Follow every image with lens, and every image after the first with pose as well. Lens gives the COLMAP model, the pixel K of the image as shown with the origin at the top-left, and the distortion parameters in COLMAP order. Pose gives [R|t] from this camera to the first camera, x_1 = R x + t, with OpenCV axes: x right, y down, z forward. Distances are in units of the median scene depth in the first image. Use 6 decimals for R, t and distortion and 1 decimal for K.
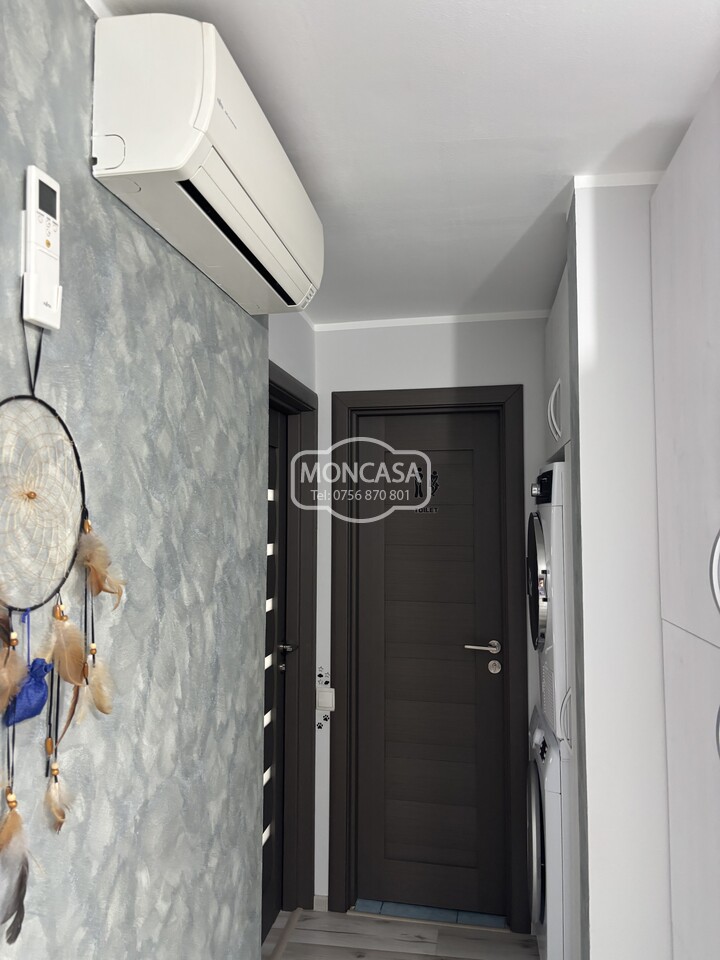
lens RADIAL K [[715.0, 0, 363.8], [0, 715.0, 477.8], [0, 0, 1]] dist [0.021606, 0.000534]
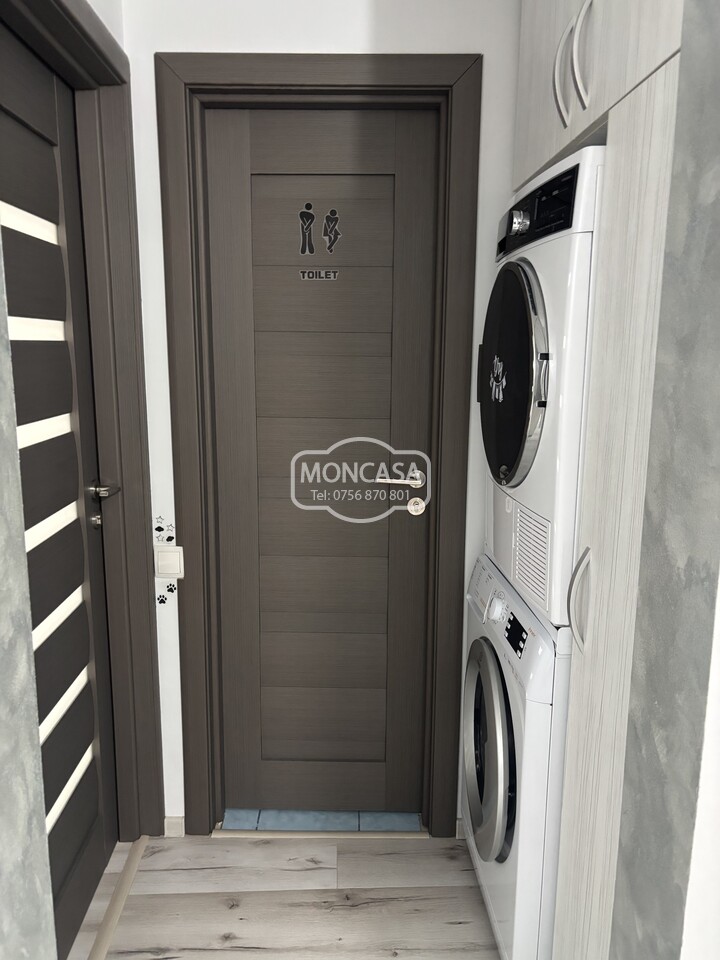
lens RADIAL K [[715.0, 0, 363.8], [0, 715.0, 481.8], [0, 0, 1]] dist [0.021606, 0.000534]
pose [[0.978744, -0.030965, 0.202737, -0.009032], [-0.019989, 0.969427, 0.244565, 0.070447], [-0.204112, -0.243419, 0.948201, 0.354110]]
